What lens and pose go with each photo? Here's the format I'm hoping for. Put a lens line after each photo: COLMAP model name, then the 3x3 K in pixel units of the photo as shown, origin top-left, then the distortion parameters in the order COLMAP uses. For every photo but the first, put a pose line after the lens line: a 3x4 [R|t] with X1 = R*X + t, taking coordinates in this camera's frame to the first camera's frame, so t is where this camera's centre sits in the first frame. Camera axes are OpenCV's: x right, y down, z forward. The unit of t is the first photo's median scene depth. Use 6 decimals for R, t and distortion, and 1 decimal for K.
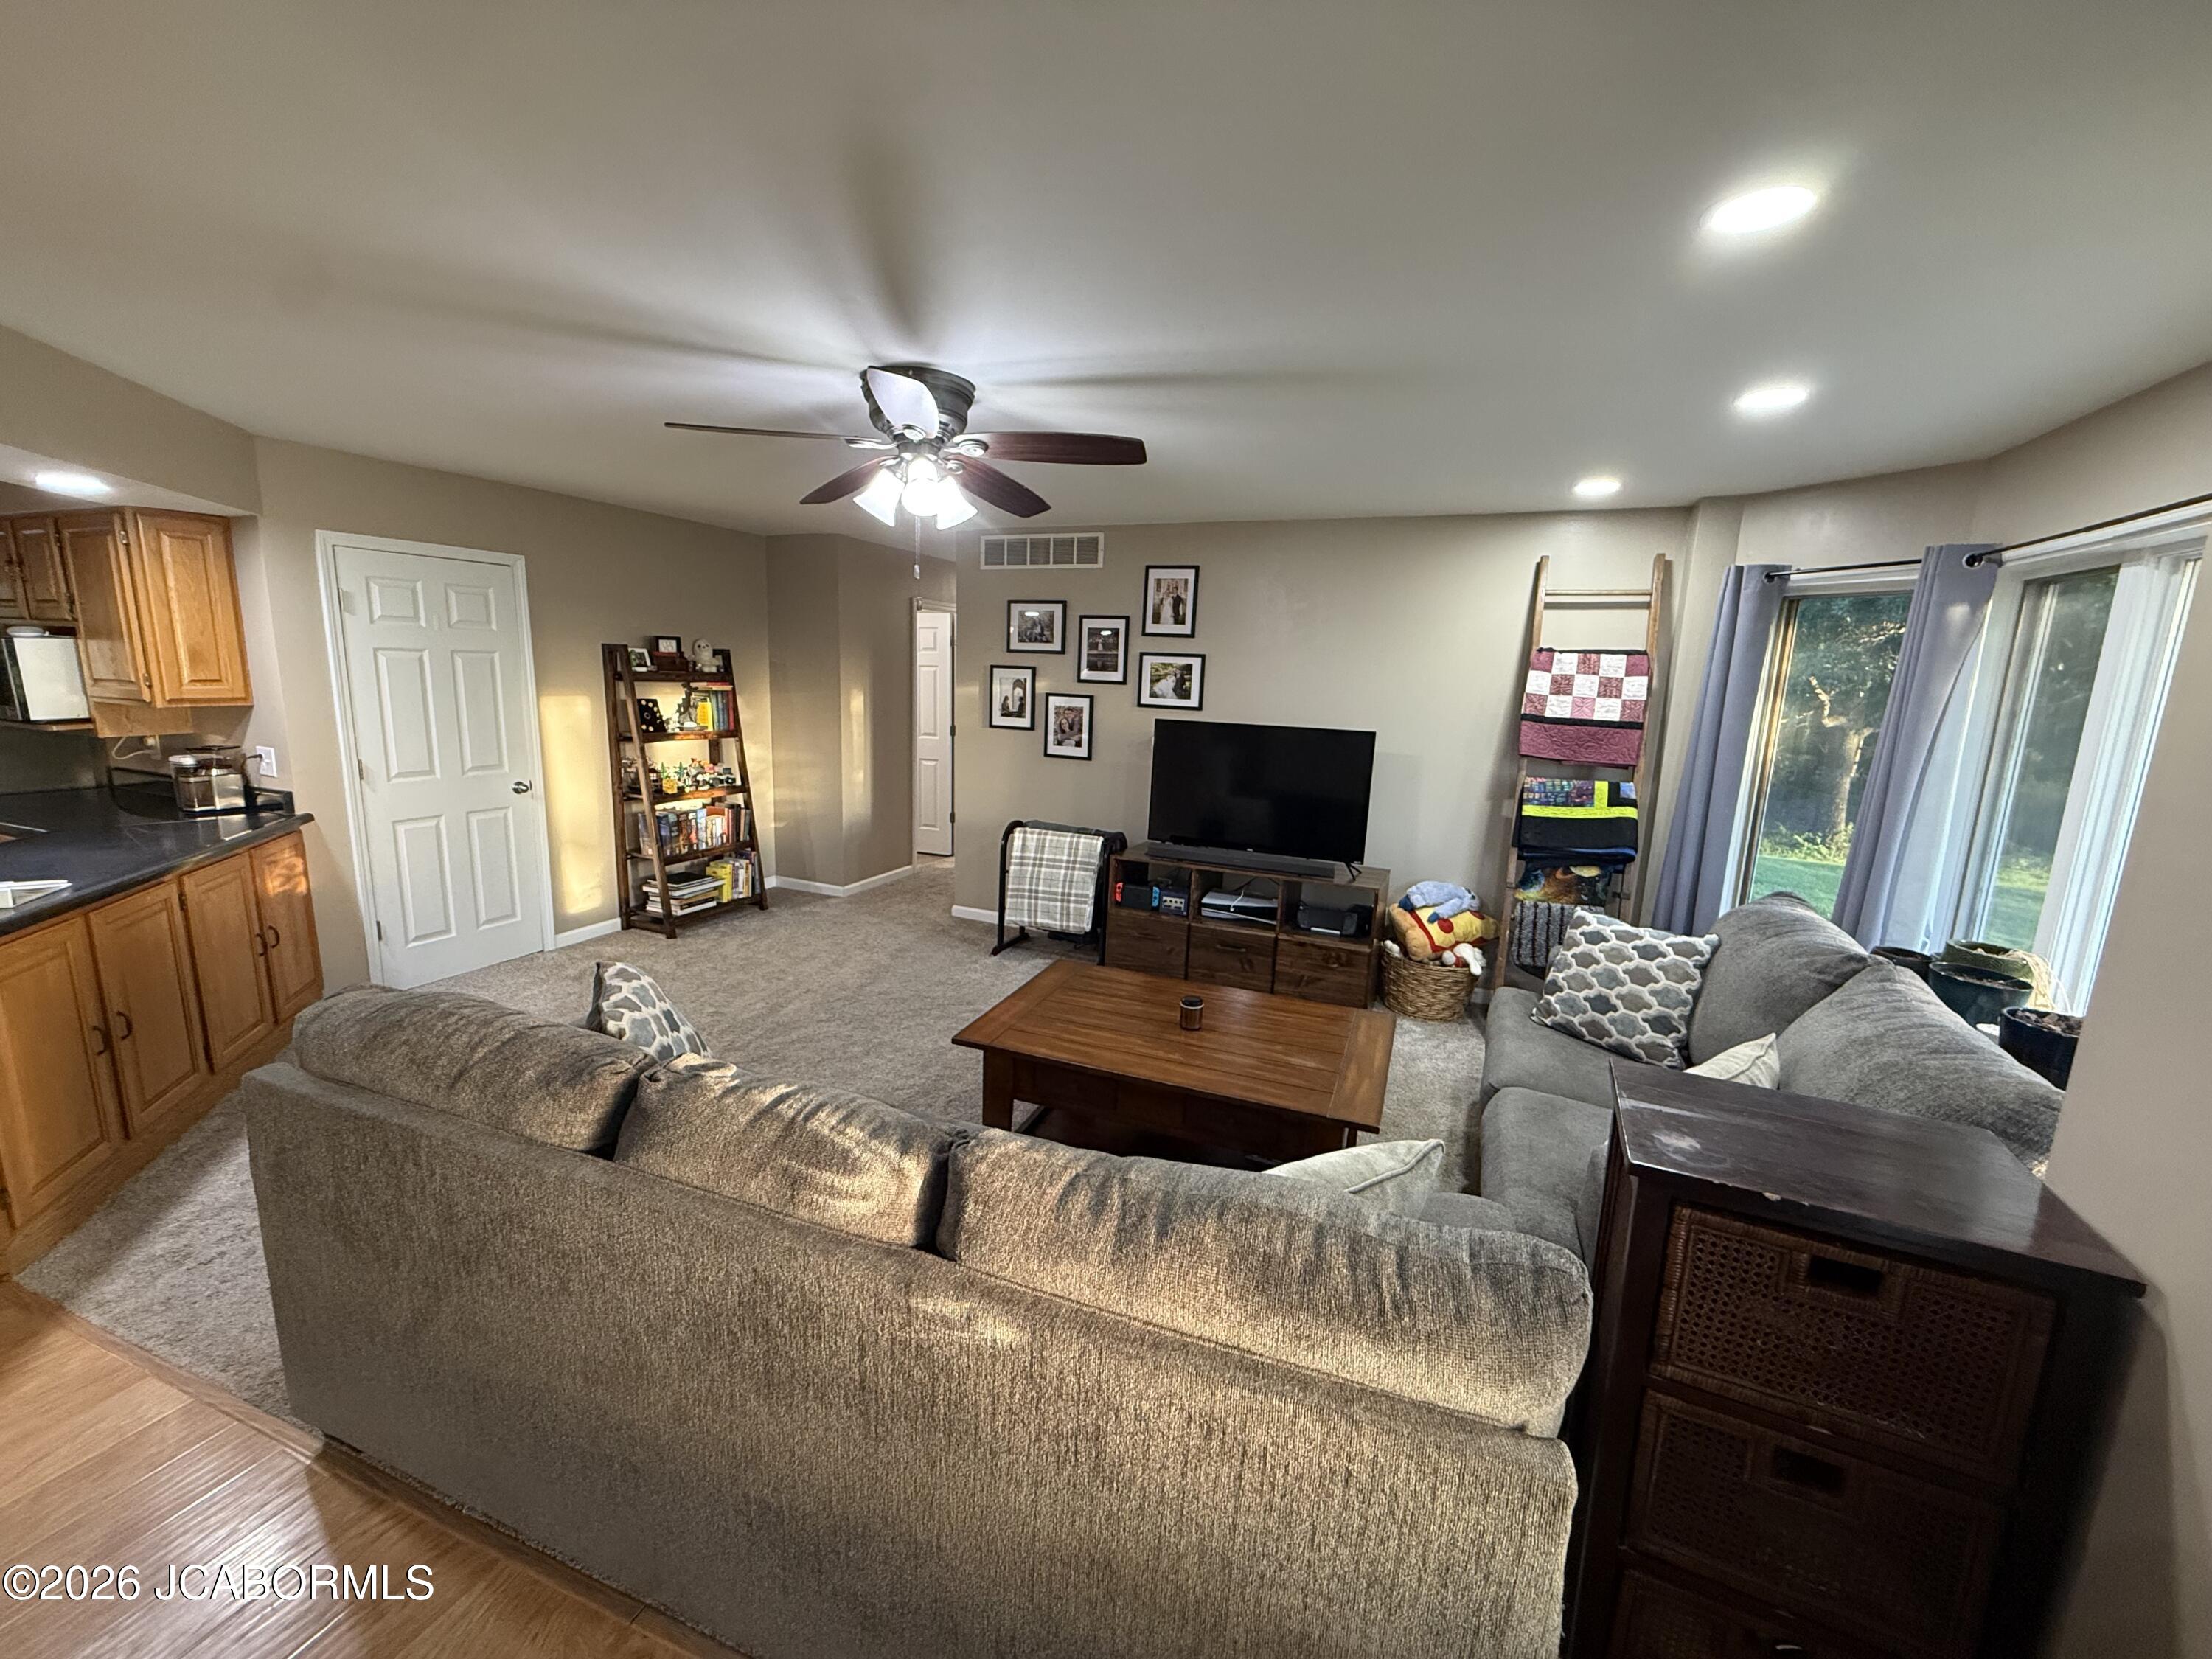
lens RADIAL K [[883.6, 0, 1103.2], [0, 883.6, 824.6], [0, 0, 1]] dist [0.002258, 0.000234]
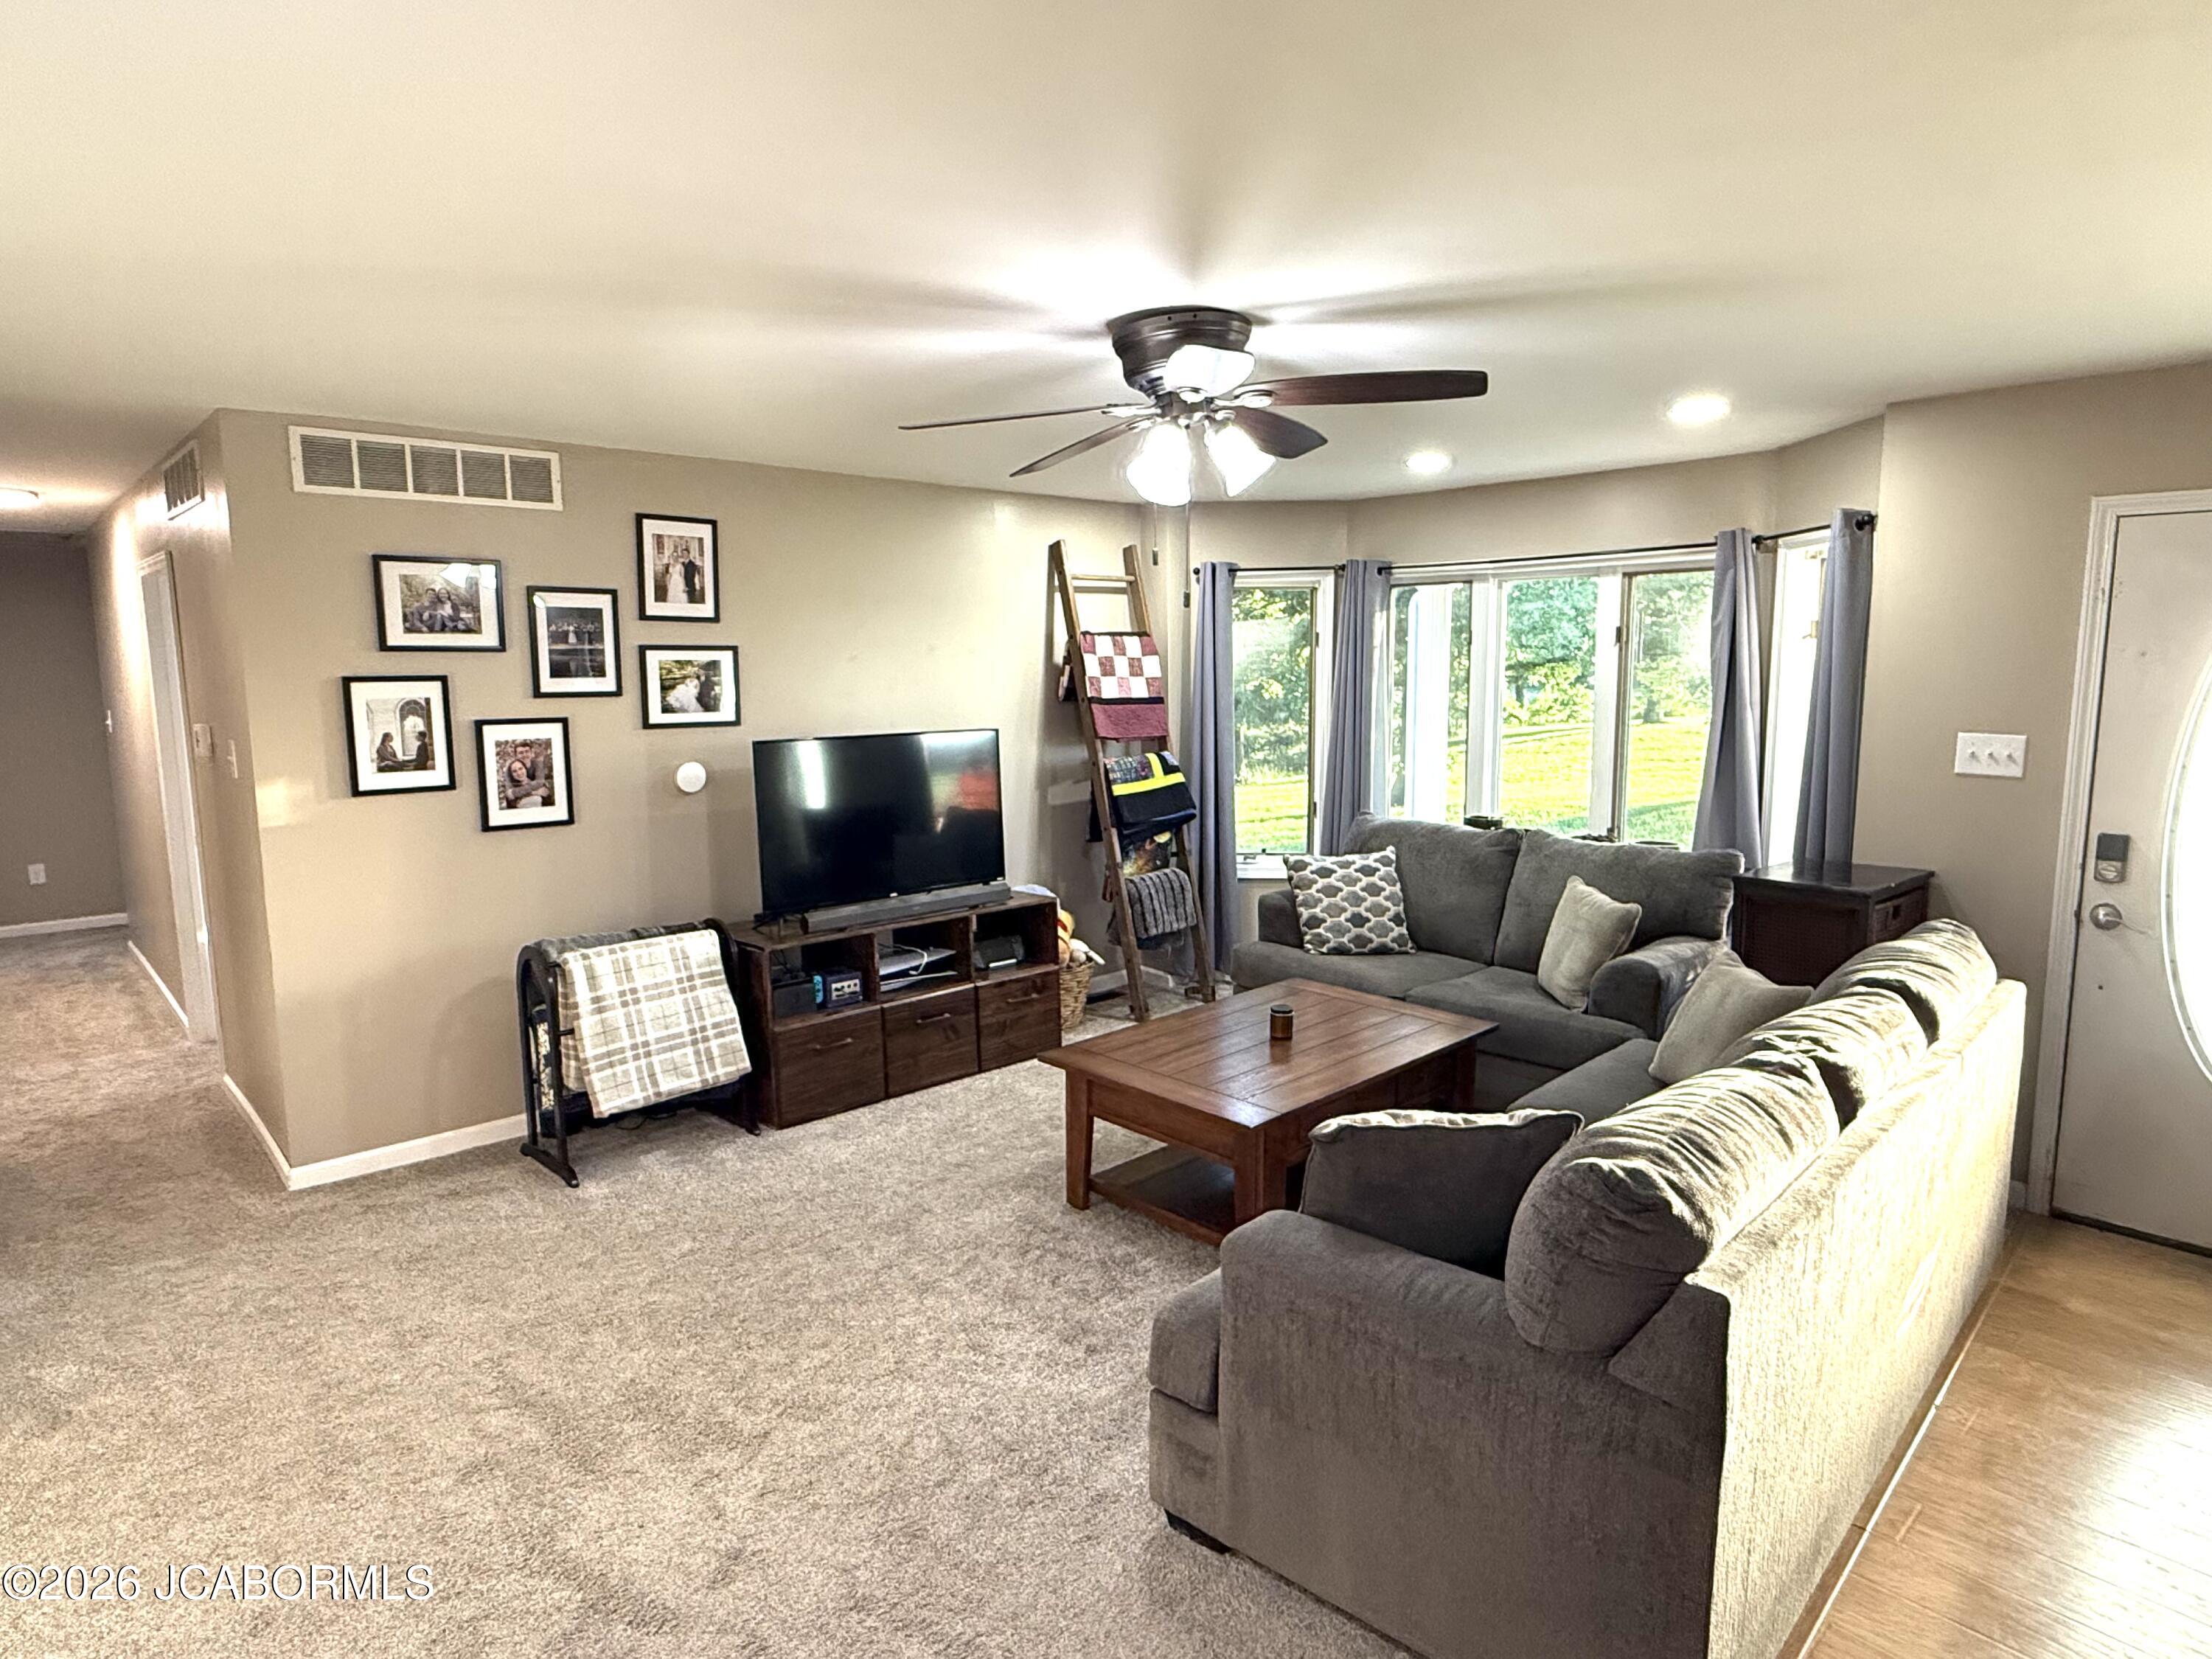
lens RADIAL K [[1255.7, 0, 1101.2], [0, 1255.7, 819.6], [0, 0, 1]] dist [-0.005634, -0.001419]
pose [[0.409010, -0.152686, 0.899665, -0.685218], [0.181109, 0.979872, 0.083962, -0.088468], [-0.894377, 0.128596, 0.428431, 0.330562]]
